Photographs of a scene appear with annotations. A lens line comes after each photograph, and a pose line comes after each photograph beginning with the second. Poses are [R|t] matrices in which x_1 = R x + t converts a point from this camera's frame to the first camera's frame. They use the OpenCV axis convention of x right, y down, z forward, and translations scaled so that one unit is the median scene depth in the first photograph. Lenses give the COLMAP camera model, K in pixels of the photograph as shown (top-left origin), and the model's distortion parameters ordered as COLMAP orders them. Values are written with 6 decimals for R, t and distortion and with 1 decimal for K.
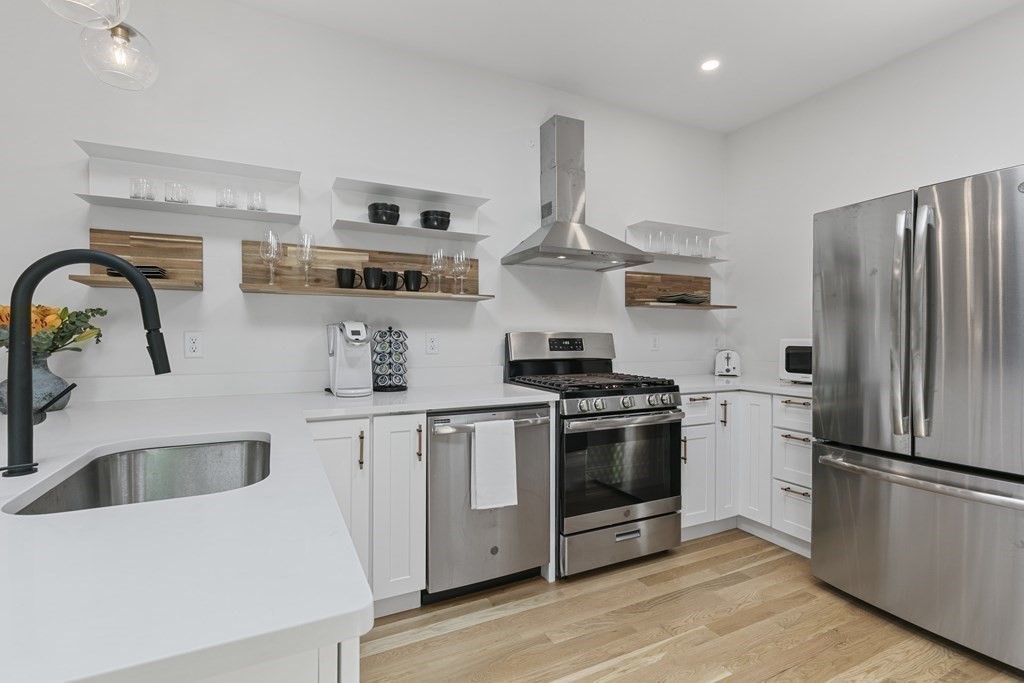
lens RADIAL K [[462.7, 0, 510.4], [0, 462.7, 348.5], [0, 0, 1]] dist [0.002717, -0.001586]
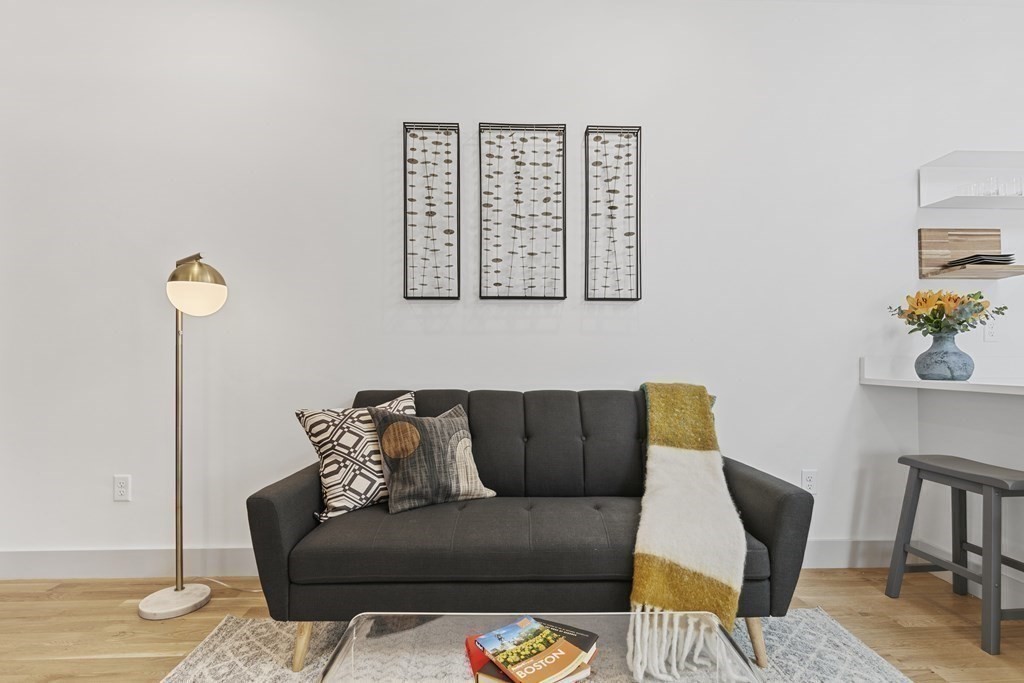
lens RADIAL K [[487.8, 0, 519.9], [0, 487.8, 362.5], [0, 0, 1]] dist [-0.001052, 0.002225]
pose [[0.914226, -0.000057, -0.405204, -1.116537], [-0.009475, 0.999724, -0.021520, 0.094108], [0.405093, 0.023514, 0.913973, -0.433814]]
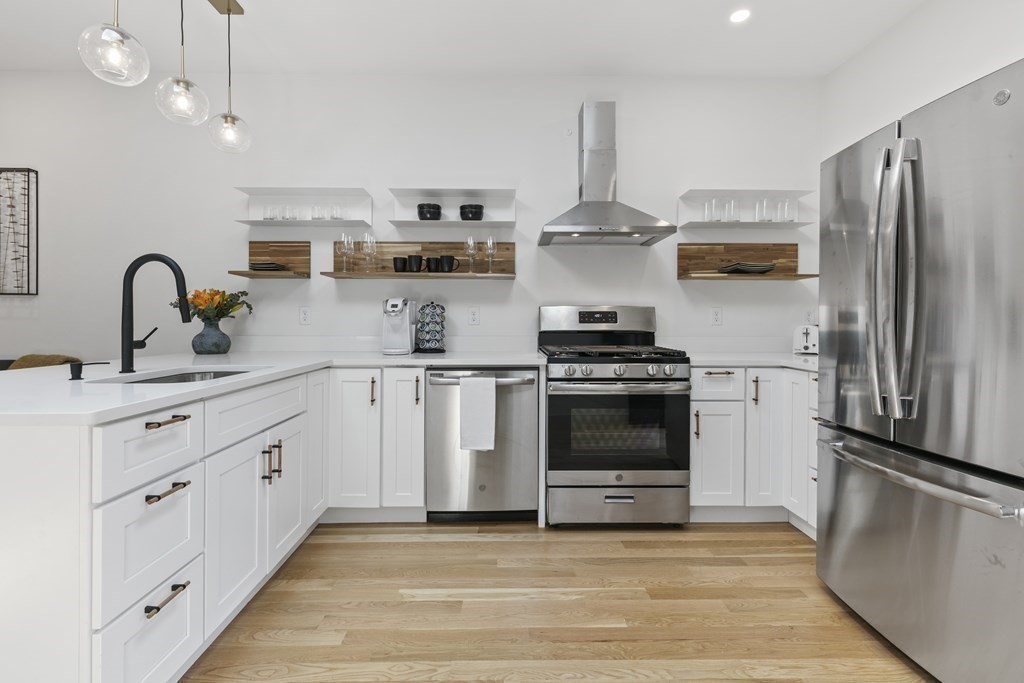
lens RADIAL K [[462.7, 0, 520.5], [0, 462.7, 327.4], [0, 0, 1]] dist [0.002717, -0.001586]
pose [[0.909435, 0.005970, -0.415803, 0.491370], [-0.010343, 0.999912, -0.008266, 0.031113], [0.415717, 0.011818, 0.909417, -0.037998]]
